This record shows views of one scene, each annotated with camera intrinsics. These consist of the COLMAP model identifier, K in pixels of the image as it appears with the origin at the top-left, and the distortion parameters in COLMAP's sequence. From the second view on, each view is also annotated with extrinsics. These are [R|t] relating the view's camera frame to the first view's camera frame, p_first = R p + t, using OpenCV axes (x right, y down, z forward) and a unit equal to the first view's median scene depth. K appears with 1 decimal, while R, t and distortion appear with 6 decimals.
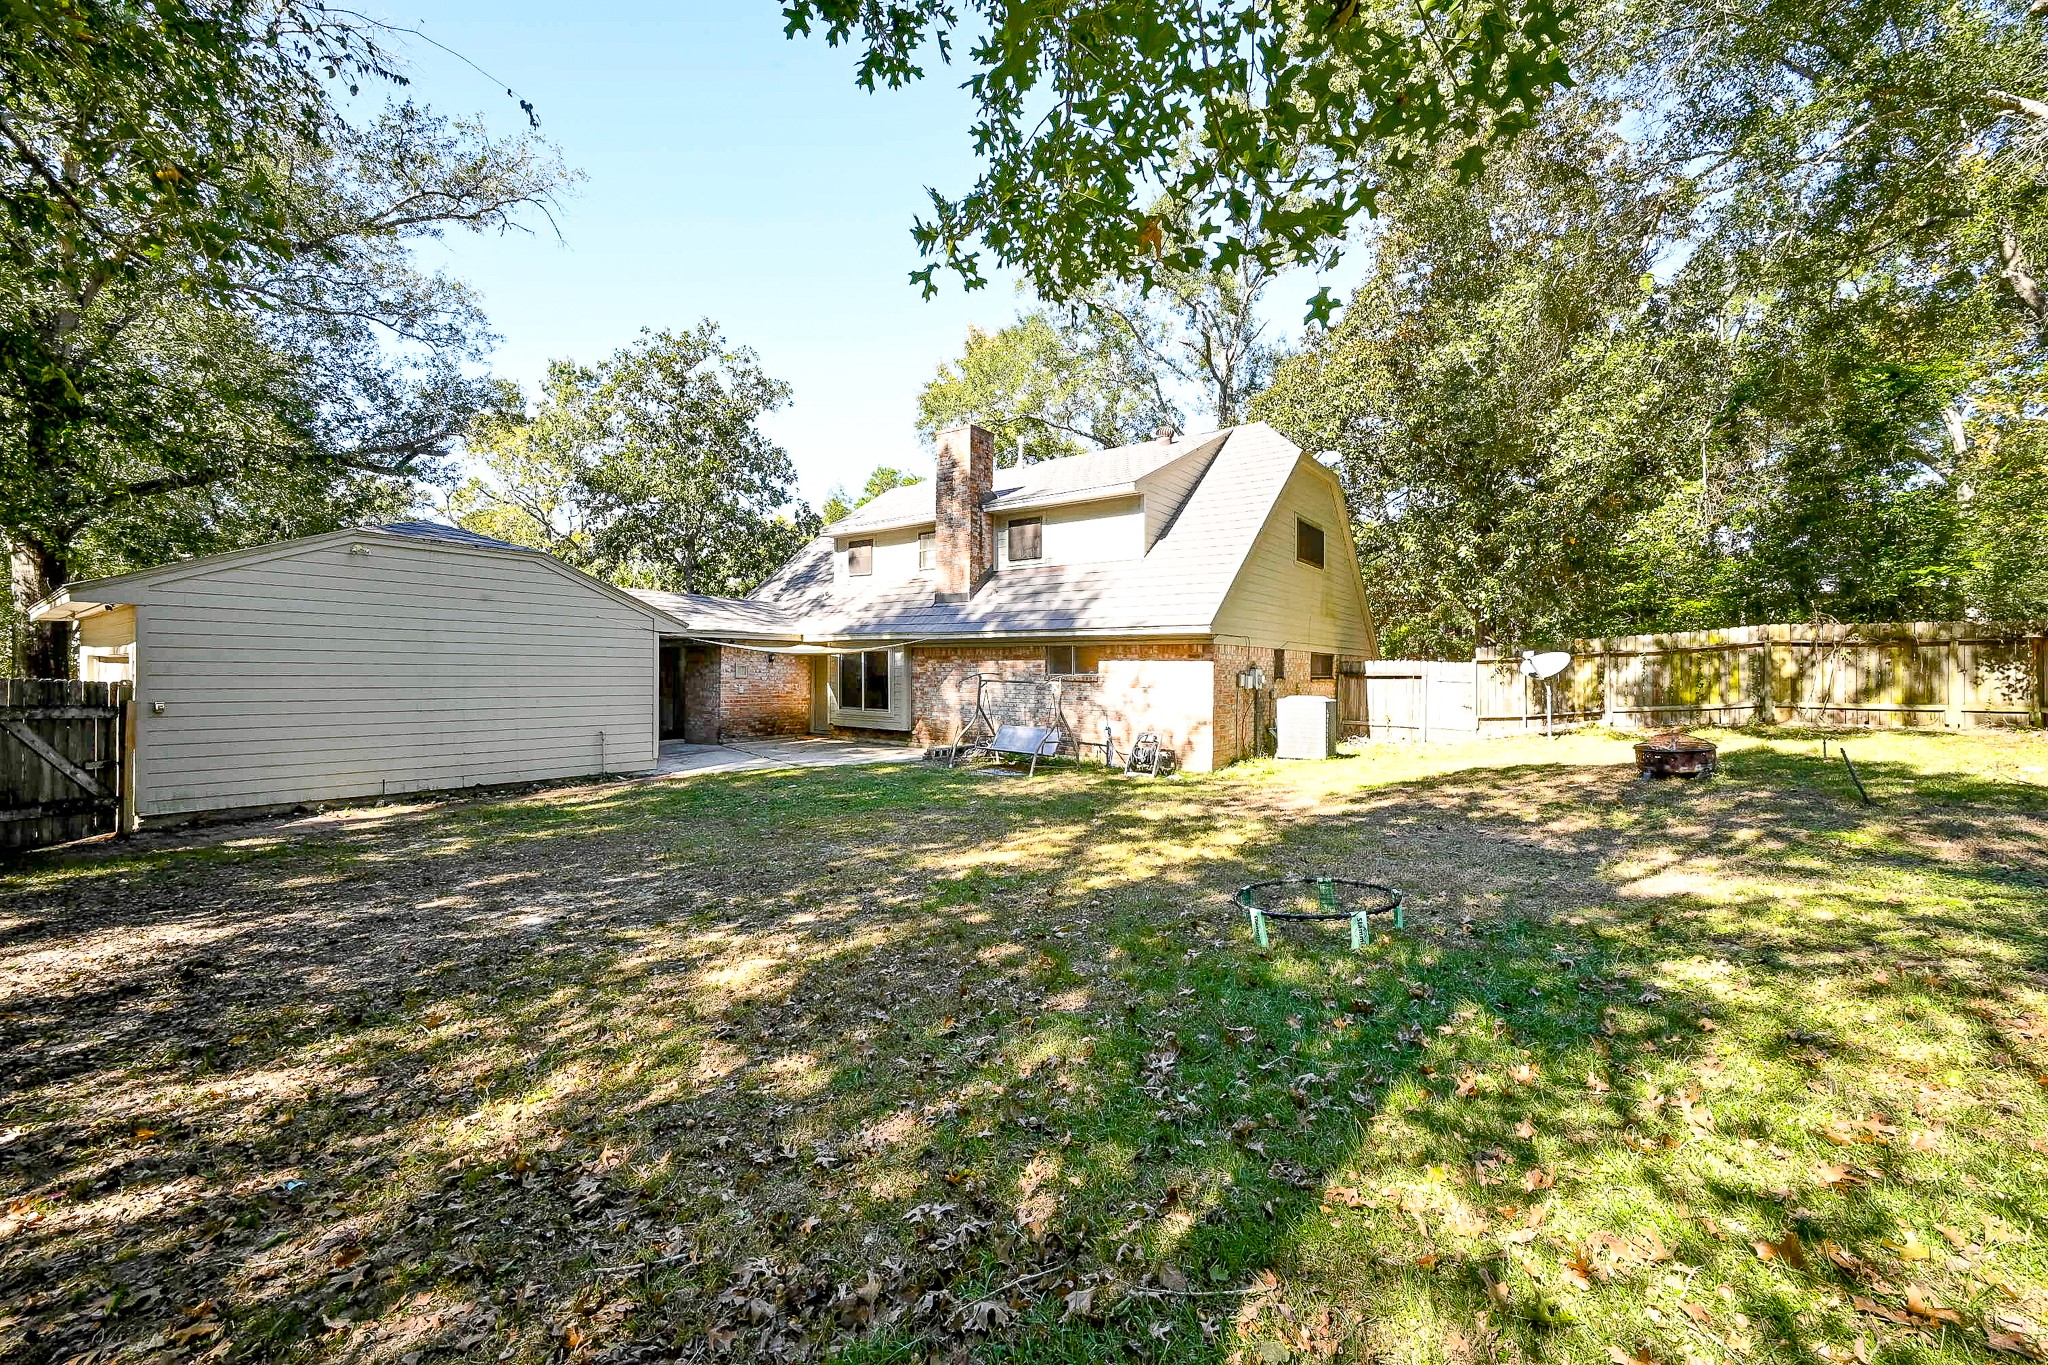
lens RADIAL K [[811.0, 0, 1024.0], [0, 811.0, 682.5], [0, 0, 1]] dist [0.000066, 0.000004]
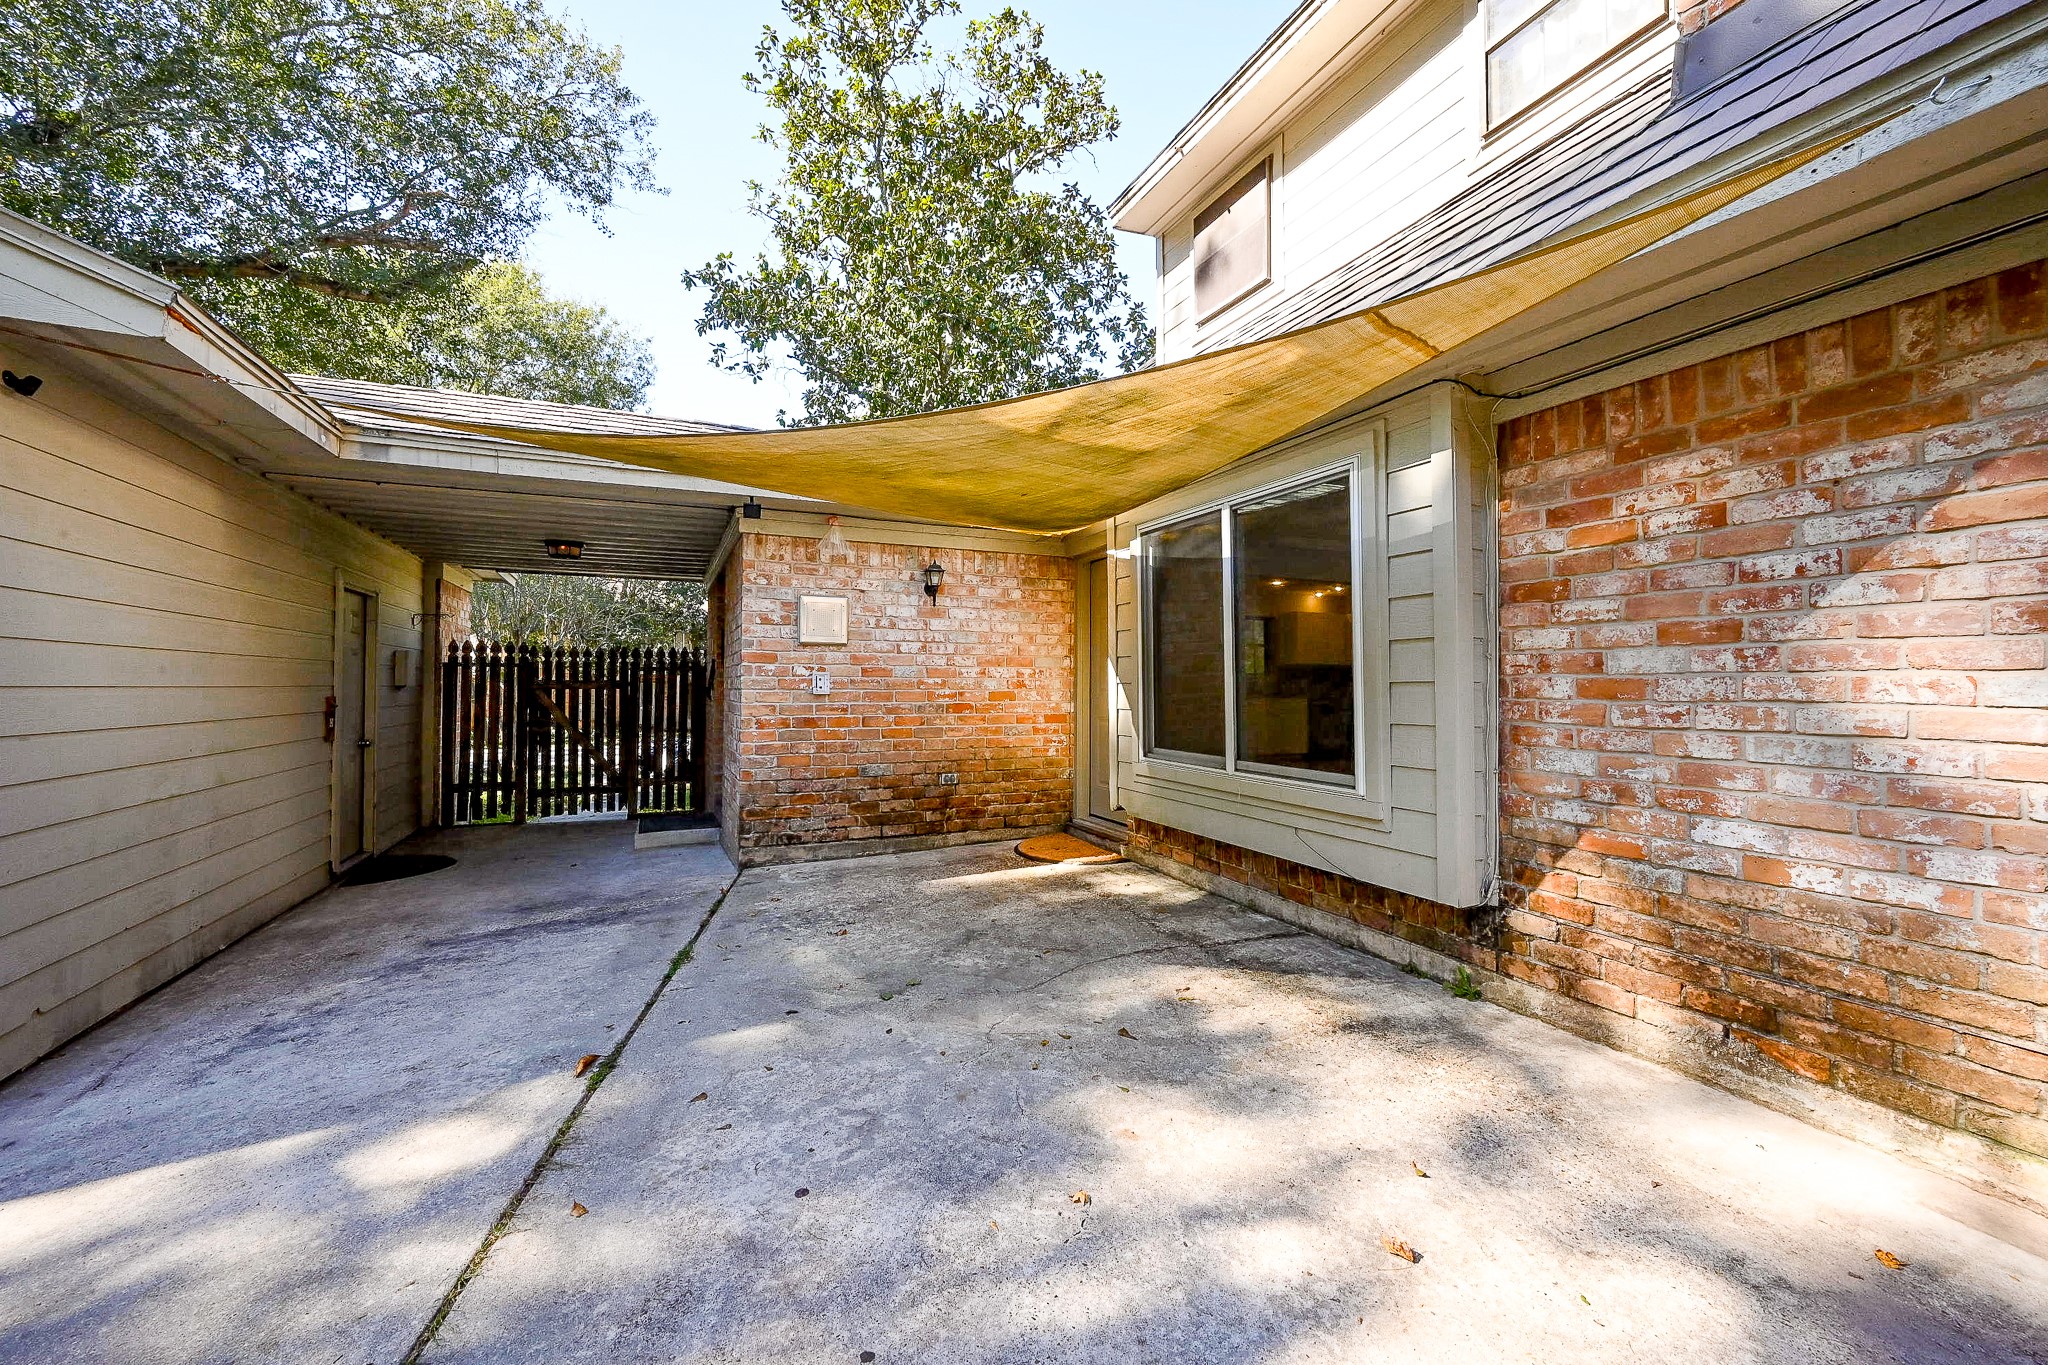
lens RADIAL K [[811.0, 0, 1024.0], [0, 811.0, 682.5], [0, 0, 1]] dist [0.000066, 0.000004]
pose [[0.887458, -0.006648, -0.460841, -0.142887], [-0.000684, 0.999876, -0.015741, 0.012546], [0.460888, 0.014285, 0.887343, 0.753297]]
